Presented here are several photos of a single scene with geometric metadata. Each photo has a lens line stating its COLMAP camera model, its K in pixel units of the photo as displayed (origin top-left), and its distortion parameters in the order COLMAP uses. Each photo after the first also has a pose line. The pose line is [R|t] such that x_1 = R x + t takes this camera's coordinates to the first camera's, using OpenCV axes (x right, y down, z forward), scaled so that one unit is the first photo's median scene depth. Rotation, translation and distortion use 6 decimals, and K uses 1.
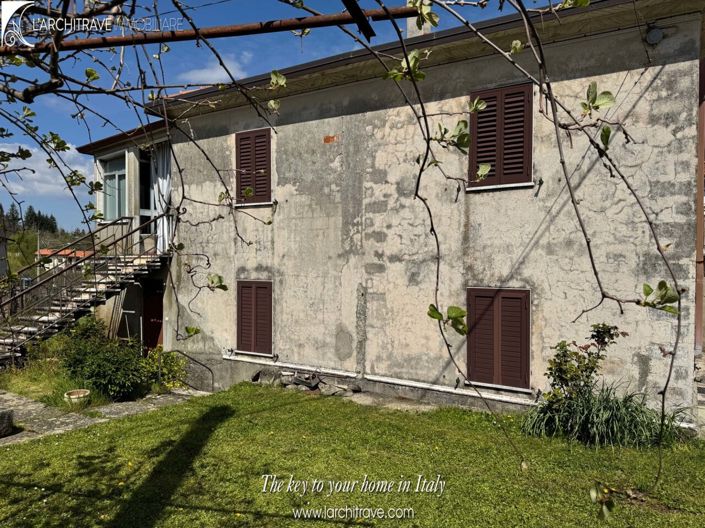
lens RADIAL K [[503.0, 0, 360.0], [0, 503.0, 273.6], [0, 0, 1]] dist [0.072184, -0.061958]
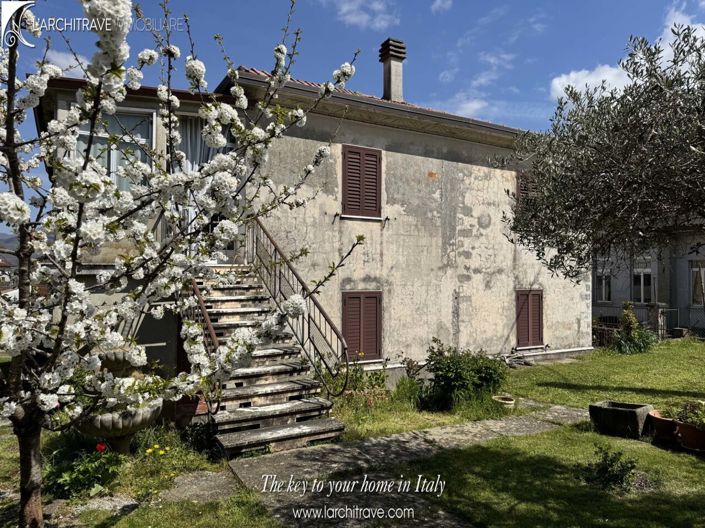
lens RADIAL K [[503.0, 0, 354.5], [0, 503.0, 257.4], [0, 0, 1]] dist [0.072184, -0.061958]
pose [[0.483989, 0.021485, 0.874810, -1.312592], [0.010538, 0.999483, -0.030376, -0.028100], [-0.875011, 0.023920, 0.483512, 0.604391]]
